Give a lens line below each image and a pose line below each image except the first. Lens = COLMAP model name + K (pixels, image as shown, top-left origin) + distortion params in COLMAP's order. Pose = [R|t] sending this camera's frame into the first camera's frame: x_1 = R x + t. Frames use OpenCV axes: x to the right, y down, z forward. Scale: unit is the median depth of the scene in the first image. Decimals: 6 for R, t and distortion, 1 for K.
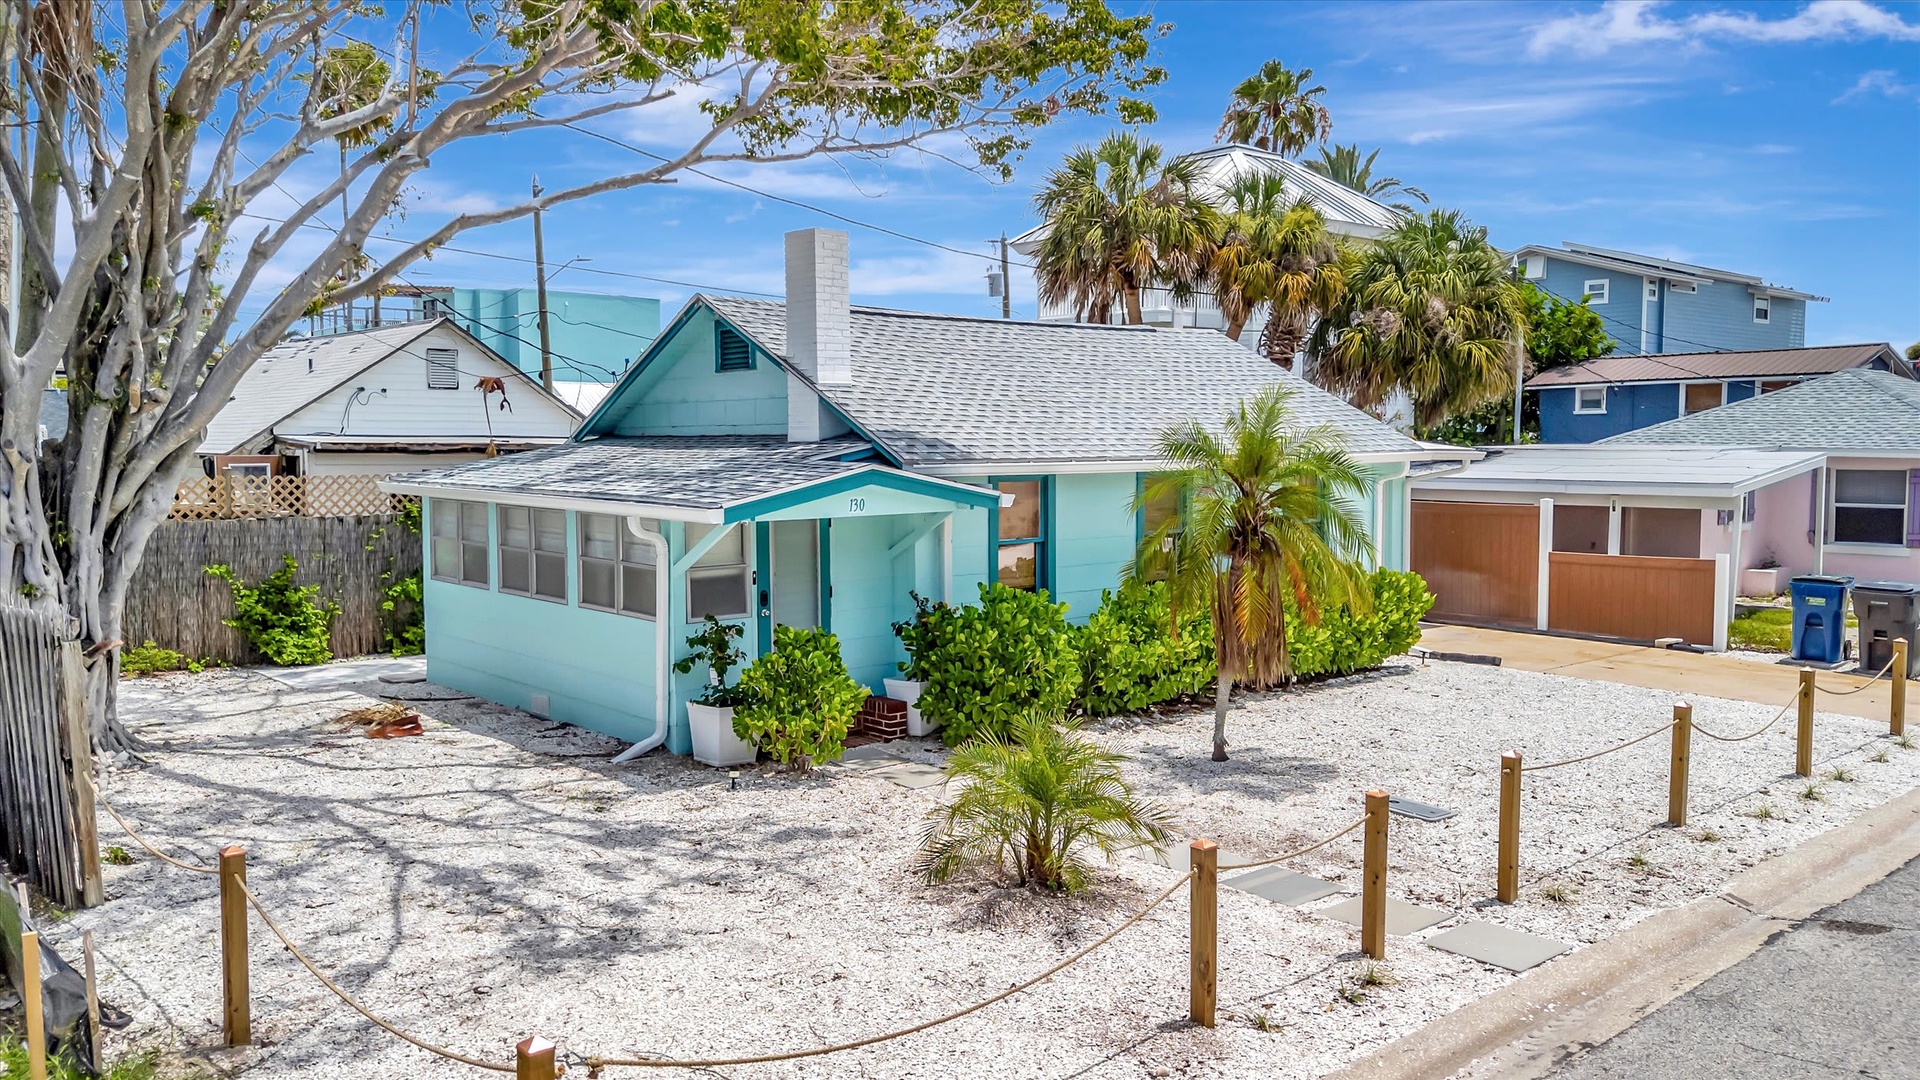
lens RADIAL K [[1452.3, 0, 951.6], [0, 1452.3, 547.3], [0, 0, 1]] dist [0.043020, -0.036288]
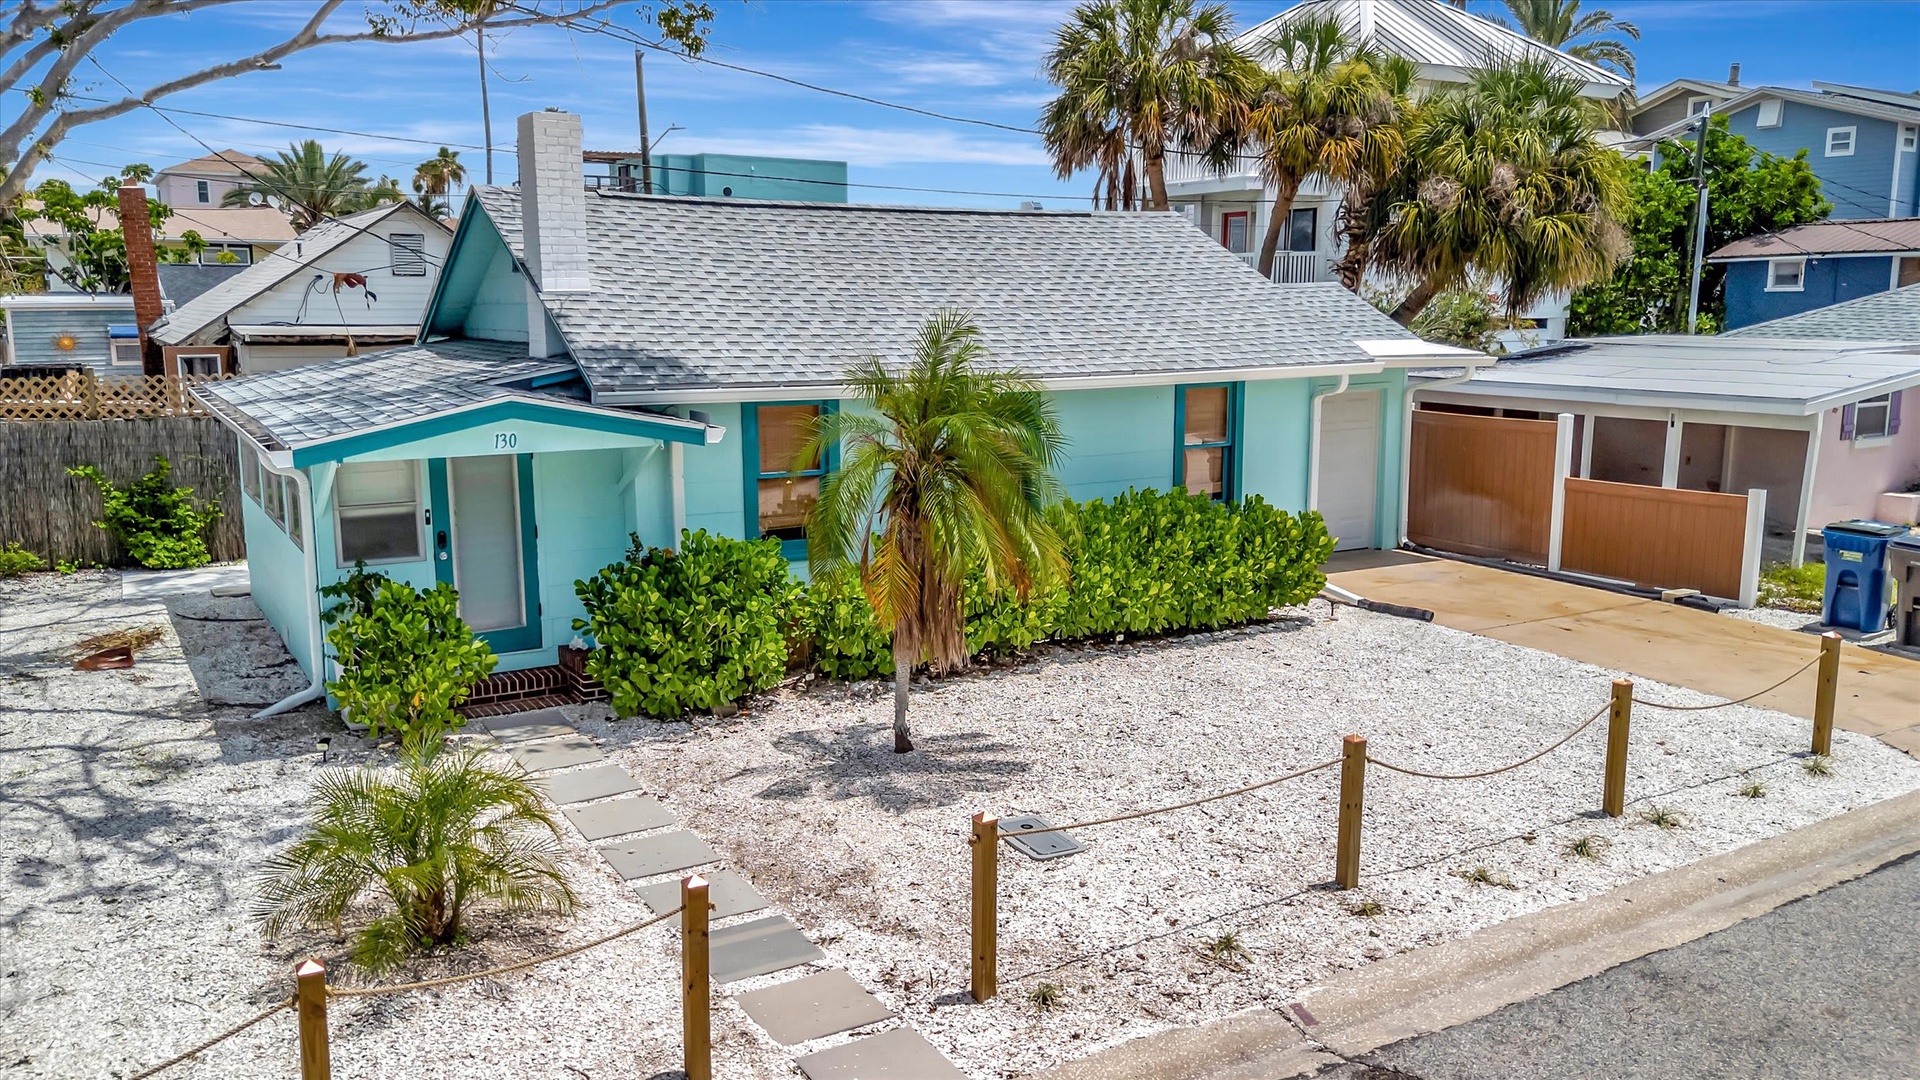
lens RADIAL K [[1452.3, 0, 973.4], [0, 1452.3, 545.5], [0, 0, 1]] dist [0.043020, -0.036288]
pose [[0.983876, 0.032949, -0.175792, 0.262711], [-0.015949, 0.995132, 0.097255, -0.040289], [0.178140, -0.092883, 0.979612, 0.130128]]
